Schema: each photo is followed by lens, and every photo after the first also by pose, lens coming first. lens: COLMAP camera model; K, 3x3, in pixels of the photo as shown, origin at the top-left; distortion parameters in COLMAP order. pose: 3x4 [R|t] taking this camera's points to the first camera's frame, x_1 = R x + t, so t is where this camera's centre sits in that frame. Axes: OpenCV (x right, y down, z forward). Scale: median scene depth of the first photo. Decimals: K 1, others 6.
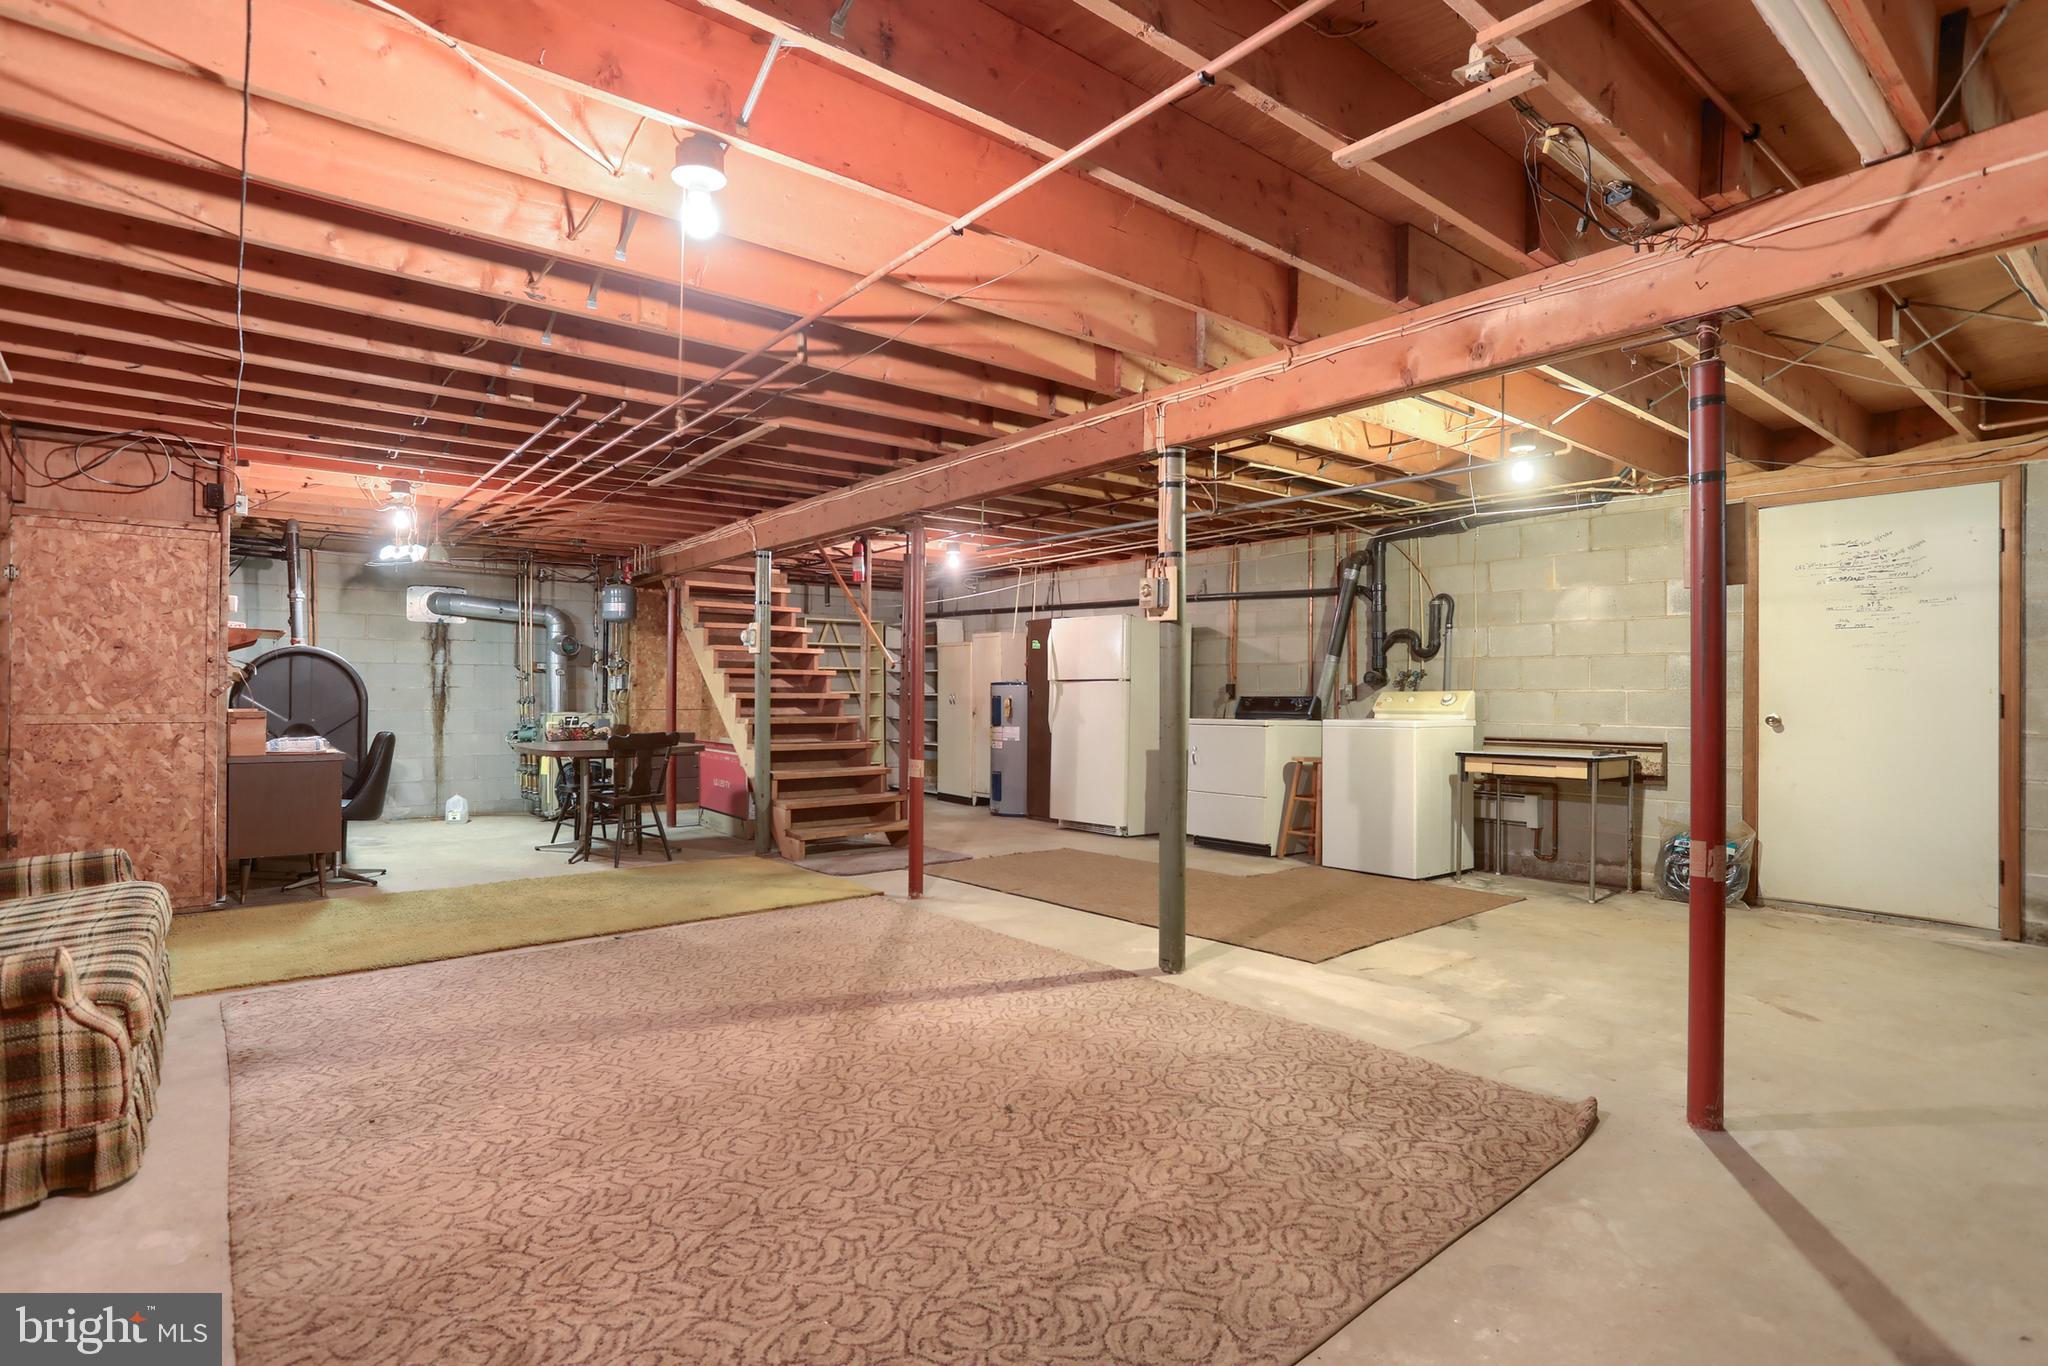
lens RADIAL K [[1015.1, 0, 1031.4], [0, 1015.1, 696.8], [0, 0, 1]] dist [-0.041558, 0.015349]
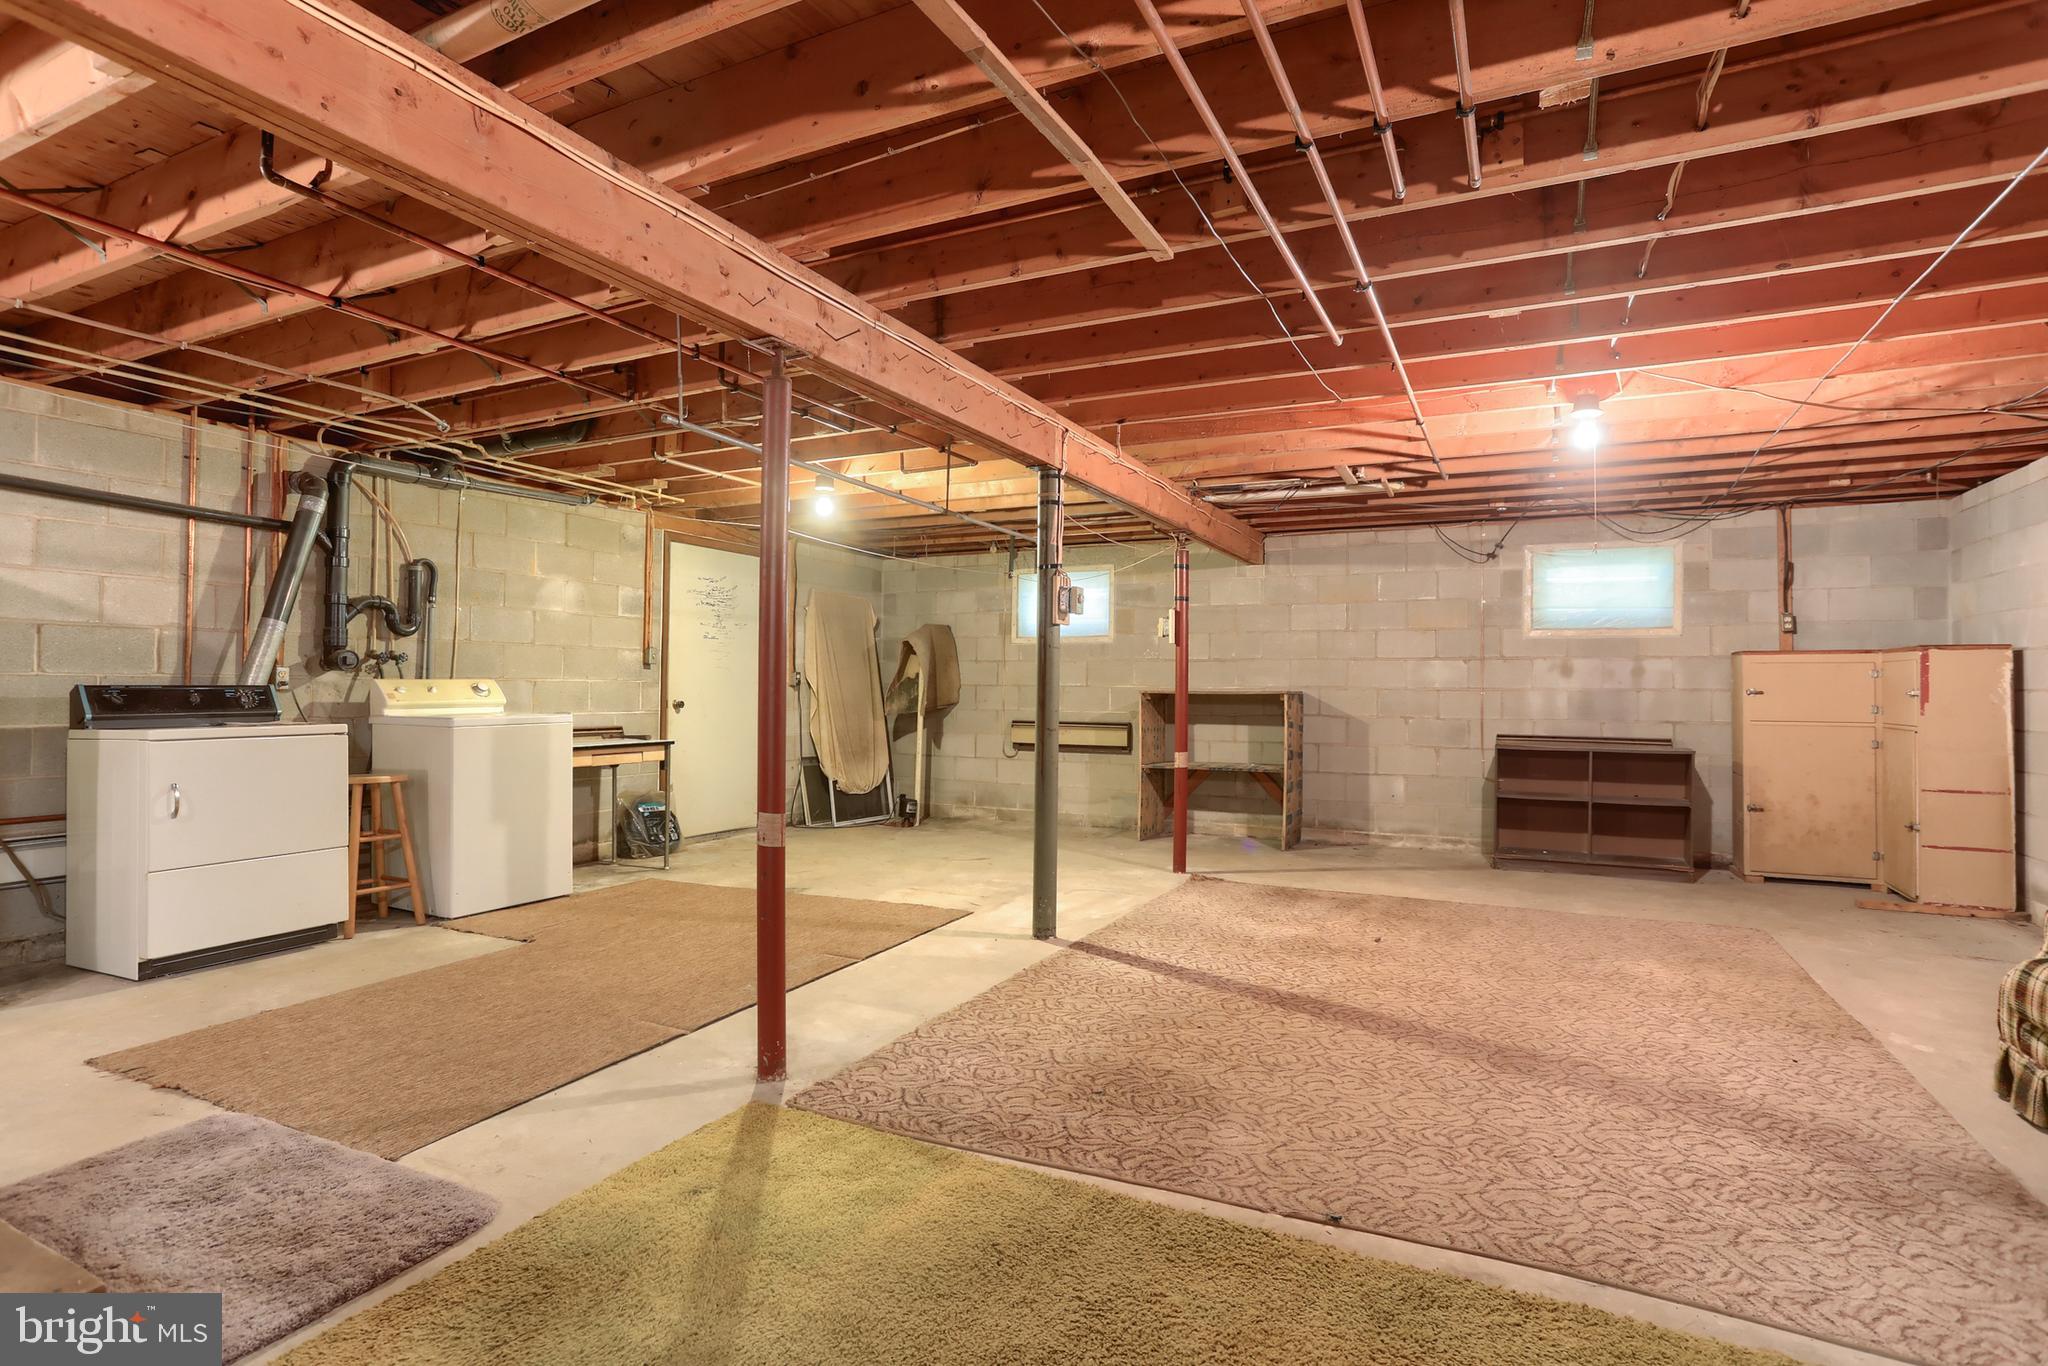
lens RADIAL K [[1015.1, 0, 1025.0], [0, 1015.1, 677.7], [0, 0, 1]] dist [-0.041558, 0.015349]
pose [[-0.412881, 0.004019, 0.910776, -0.598246], [-0.008132, 0.999934, -0.008100, -0.004316], [-0.910749, -0.010751, -0.412821, 1.022334]]
